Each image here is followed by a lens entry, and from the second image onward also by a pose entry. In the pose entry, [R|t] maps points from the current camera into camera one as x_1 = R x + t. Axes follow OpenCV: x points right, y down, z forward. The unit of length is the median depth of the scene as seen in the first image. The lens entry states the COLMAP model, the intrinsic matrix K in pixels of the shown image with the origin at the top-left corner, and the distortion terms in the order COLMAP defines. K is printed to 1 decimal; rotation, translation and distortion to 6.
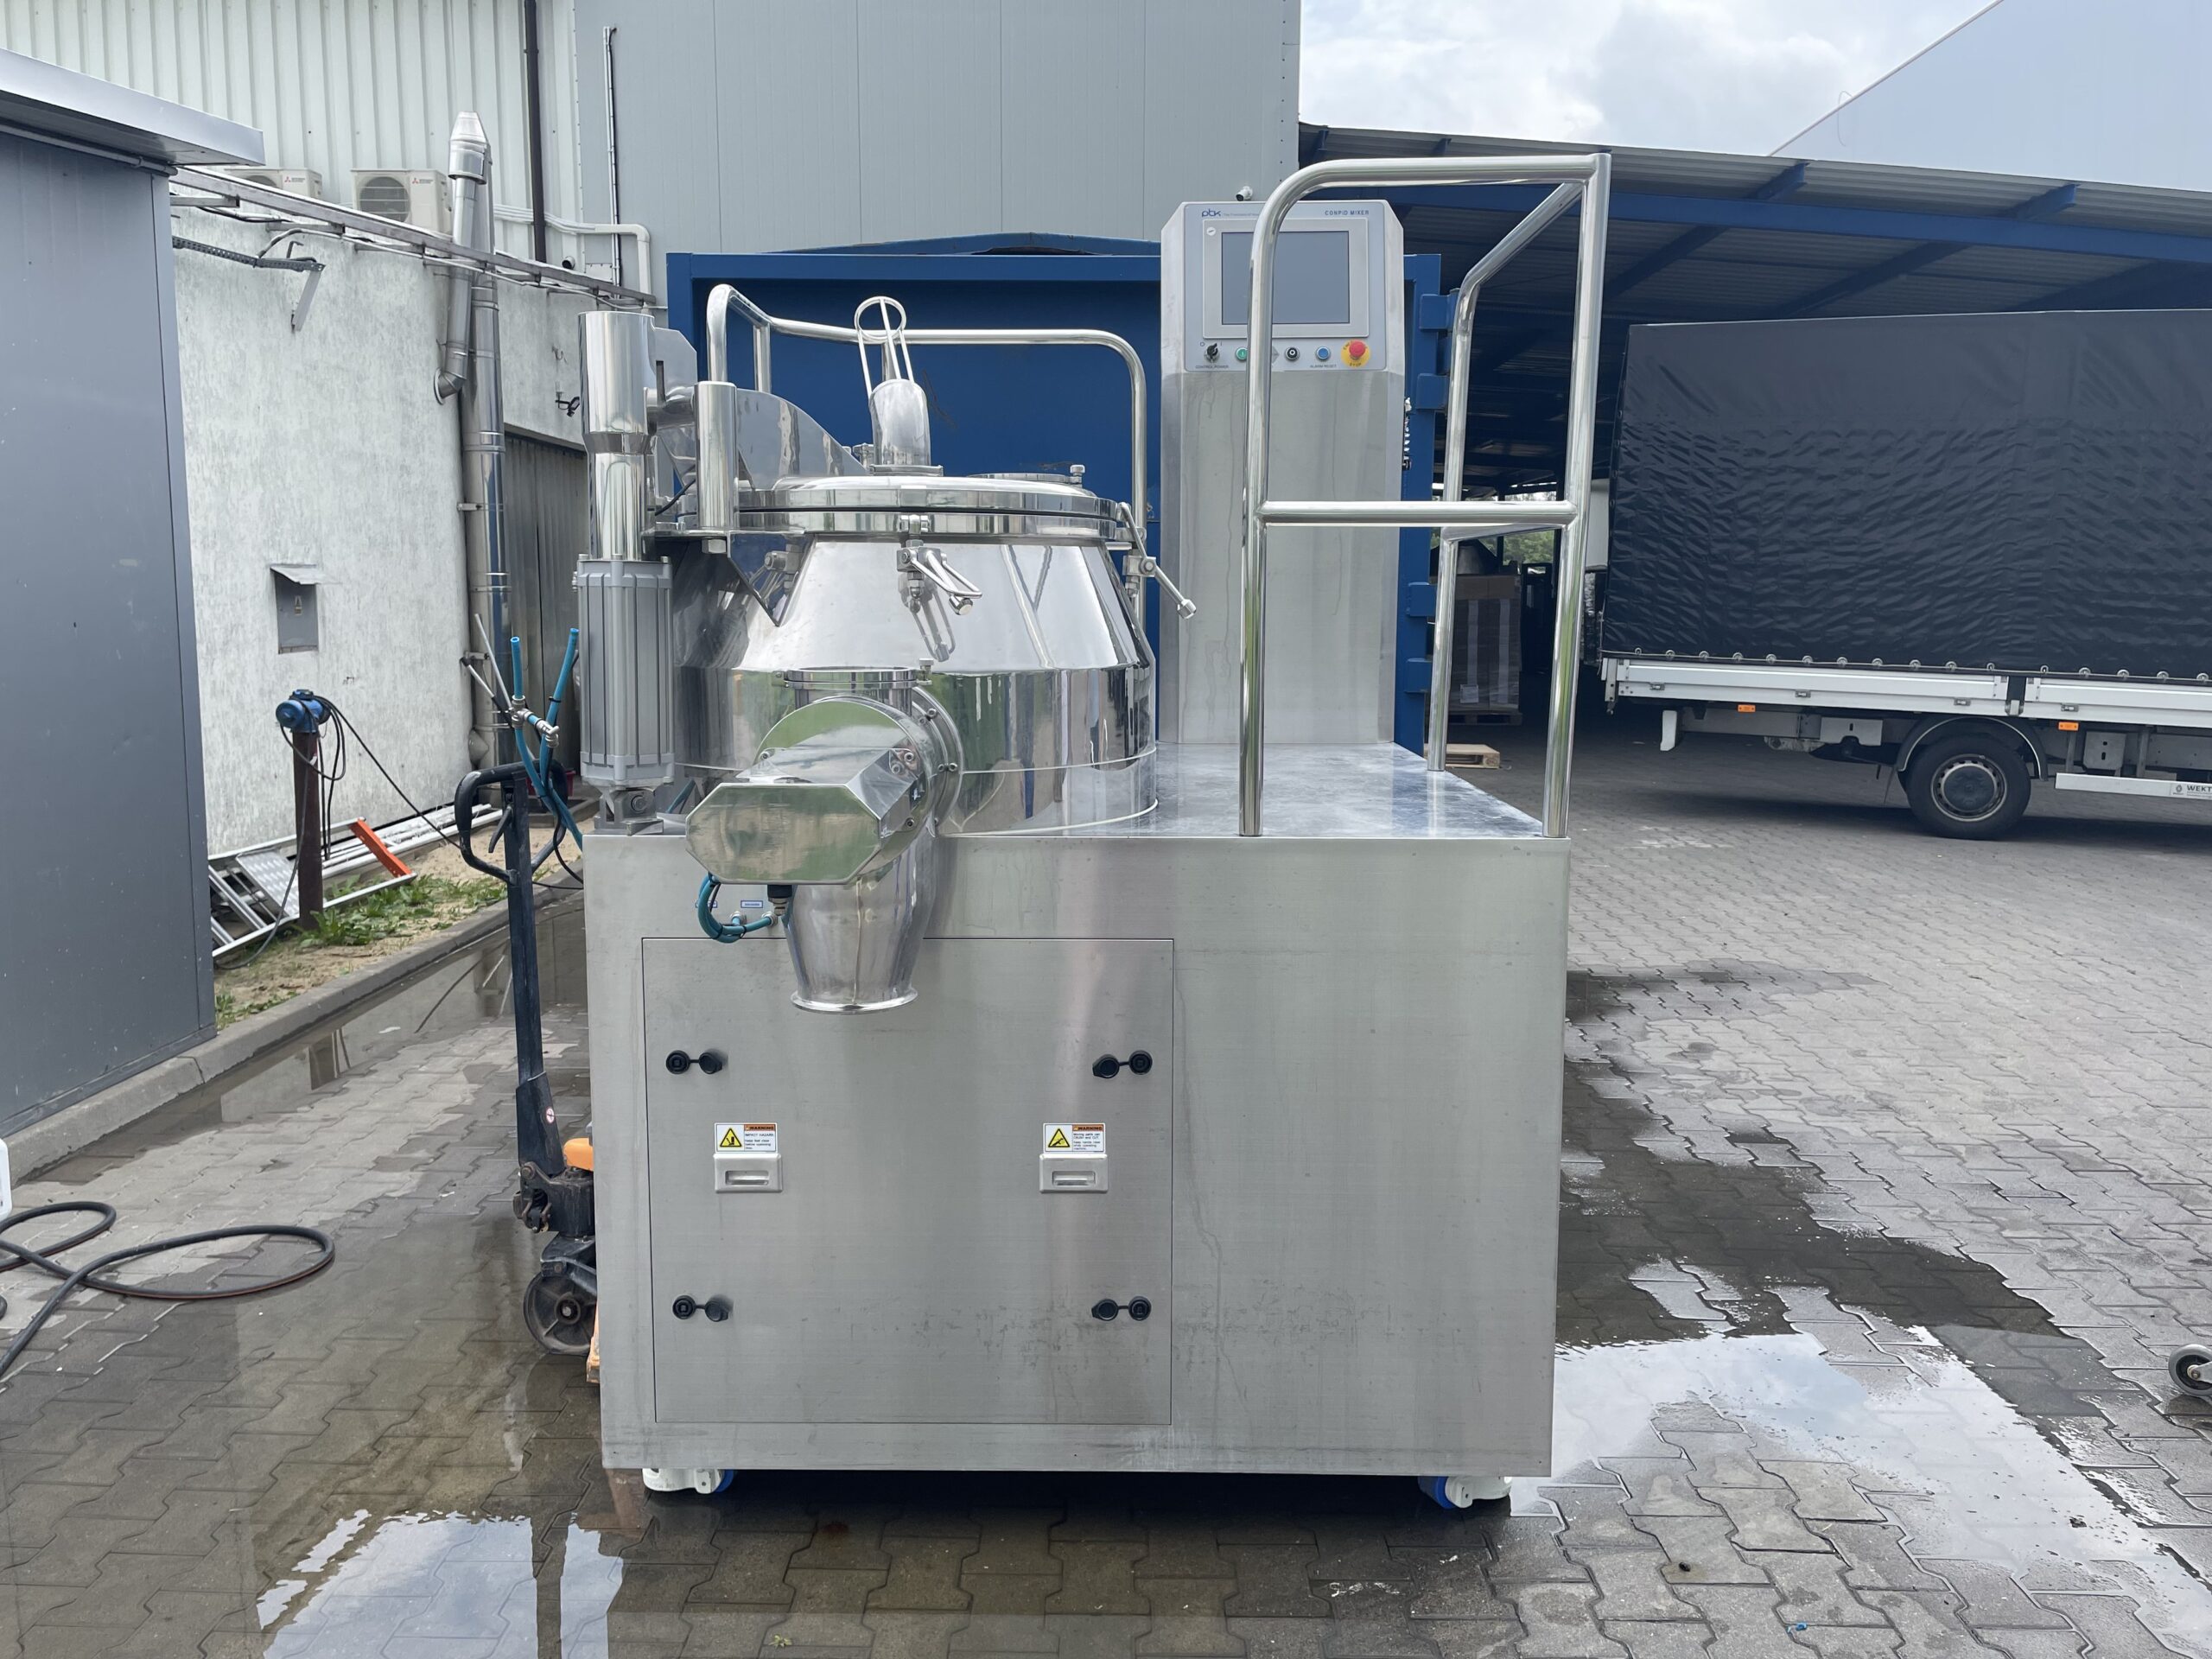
lens RADIAL K [[1670.0, 0, 1083.9], [0, 1670.0, 786.4], [0, 0, 1]] dist [0.100714, -0.115766]
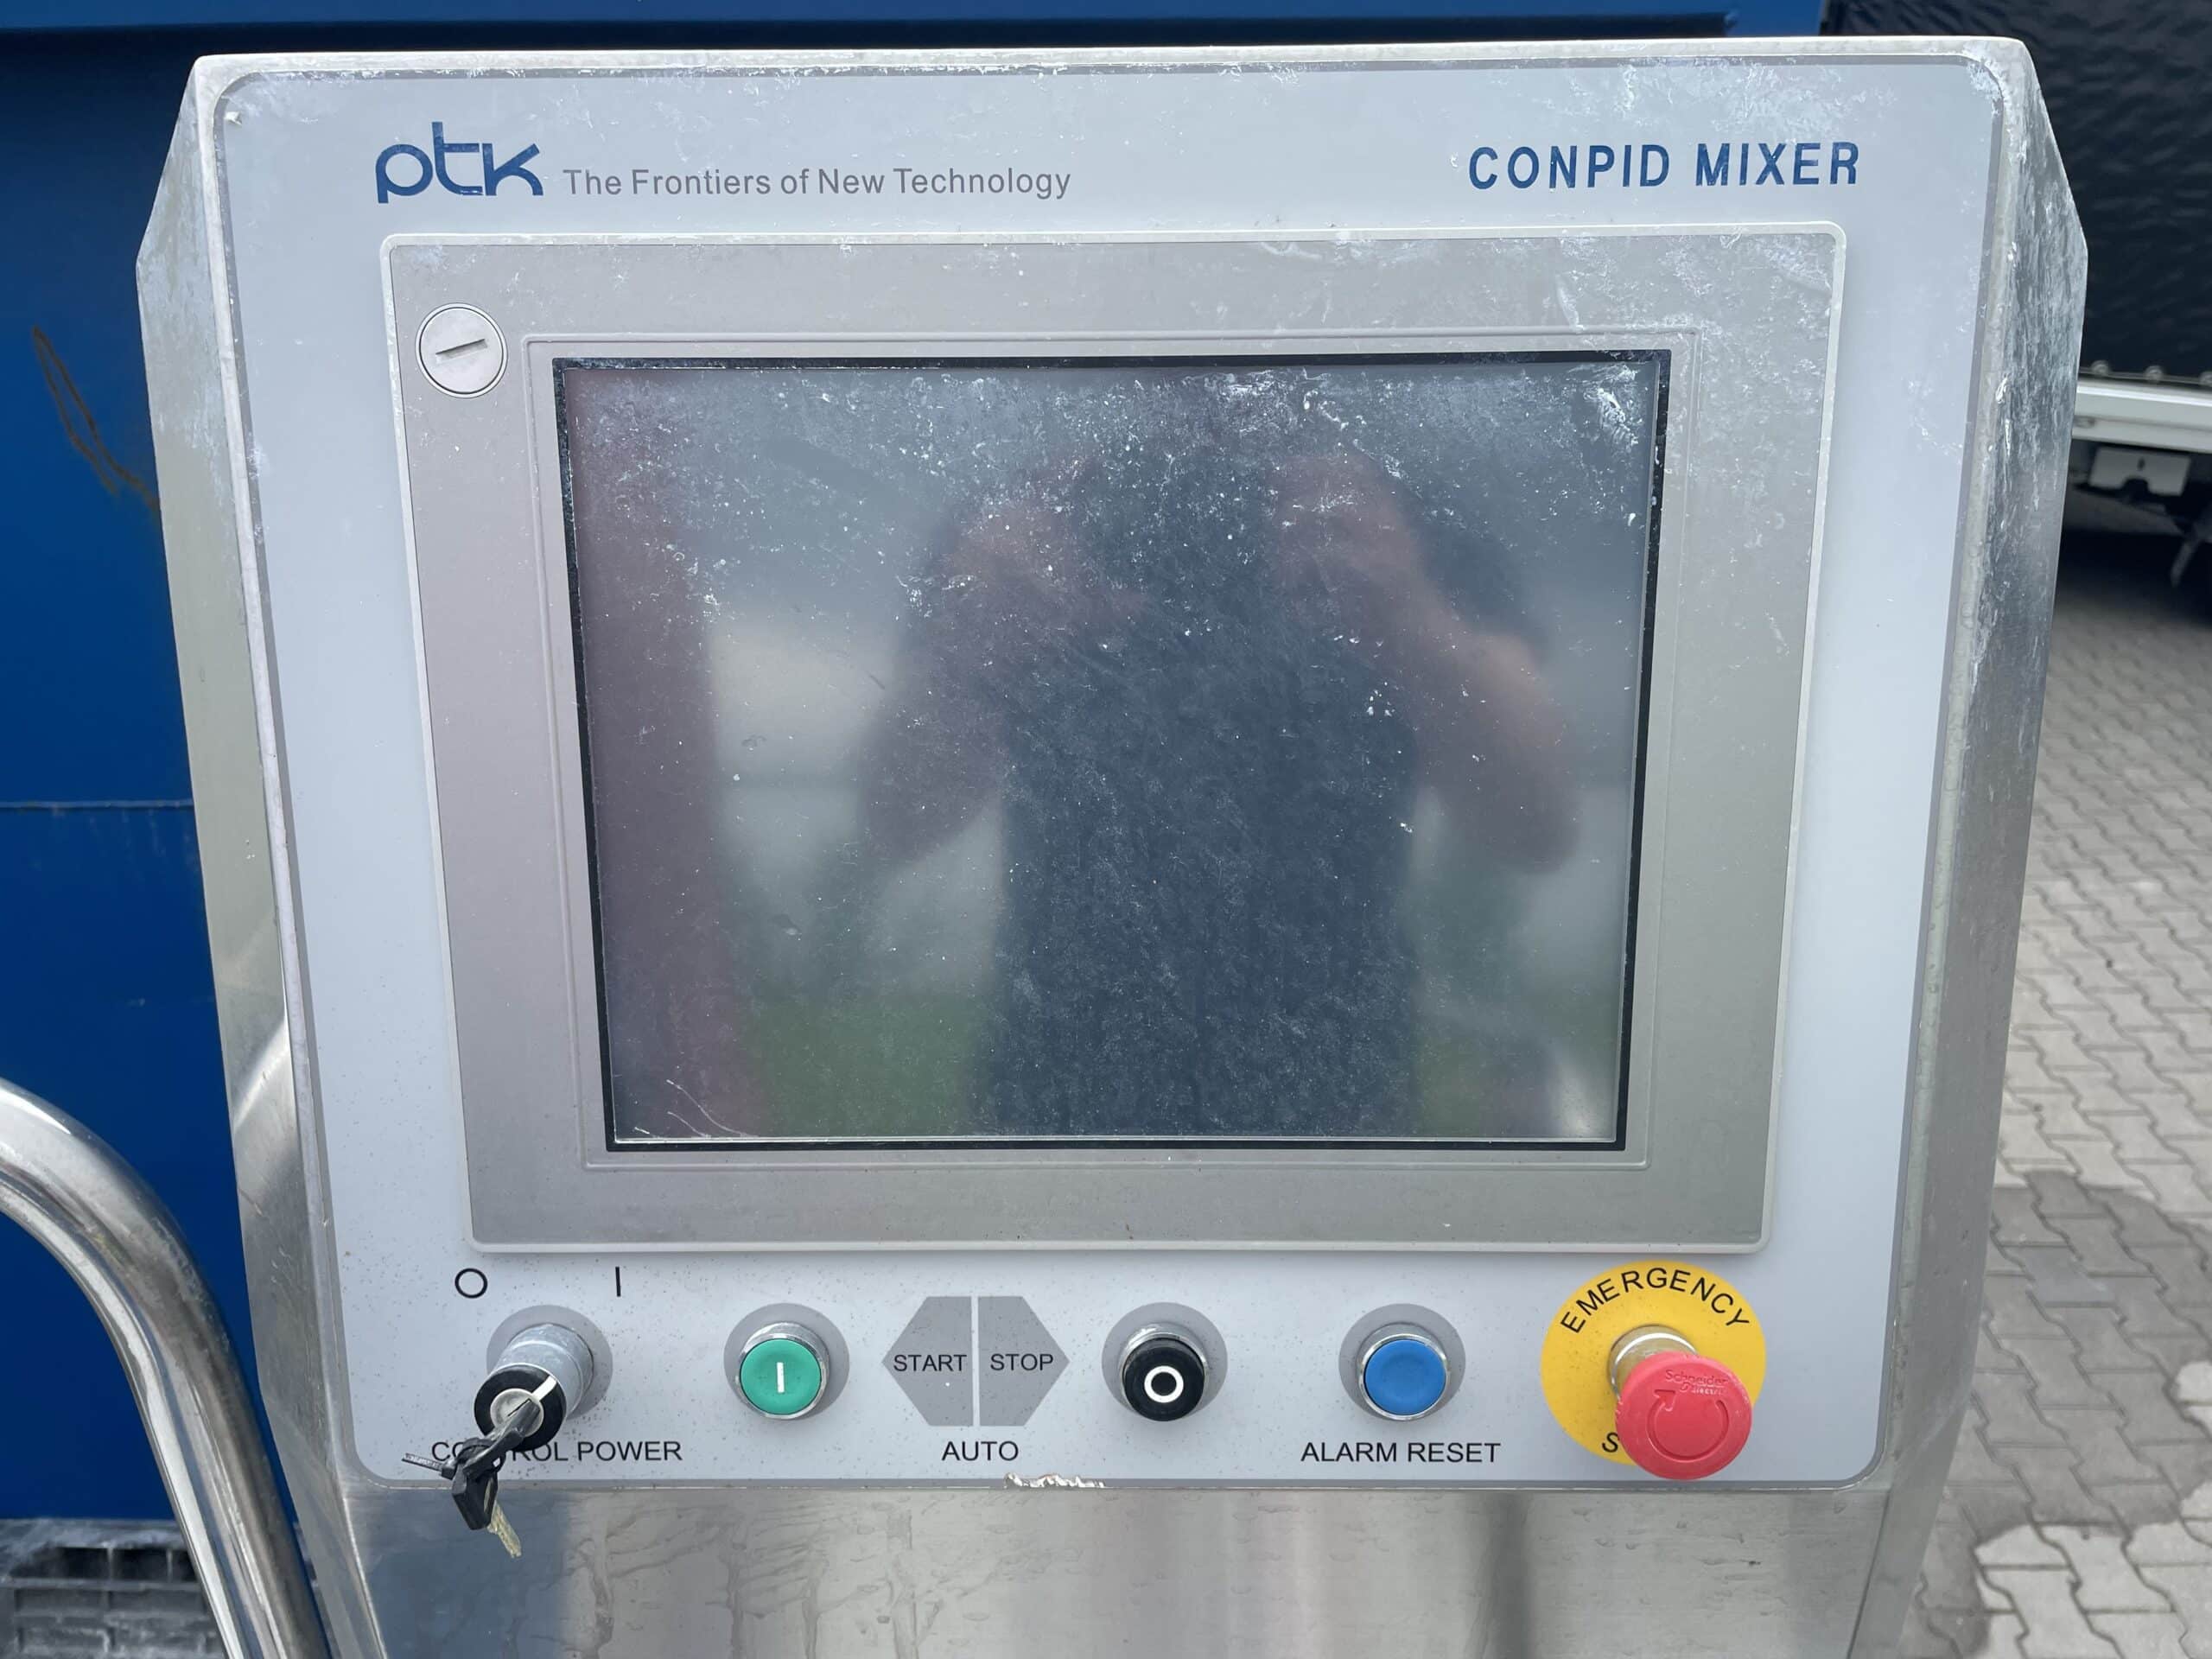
lens RADIAL K [[1670.0, 0, 1083.9], [0, 1670.0, 786.4], [0, 0, 1]] dist [0.100714, -0.115766]
pose [[0.999926, -0.005871, -0.010644, 0.140778], [0.008810, 0.953346, 0.301752, -0.398276], [0.008376, -0.301823, 0.953327, 1.048515]]
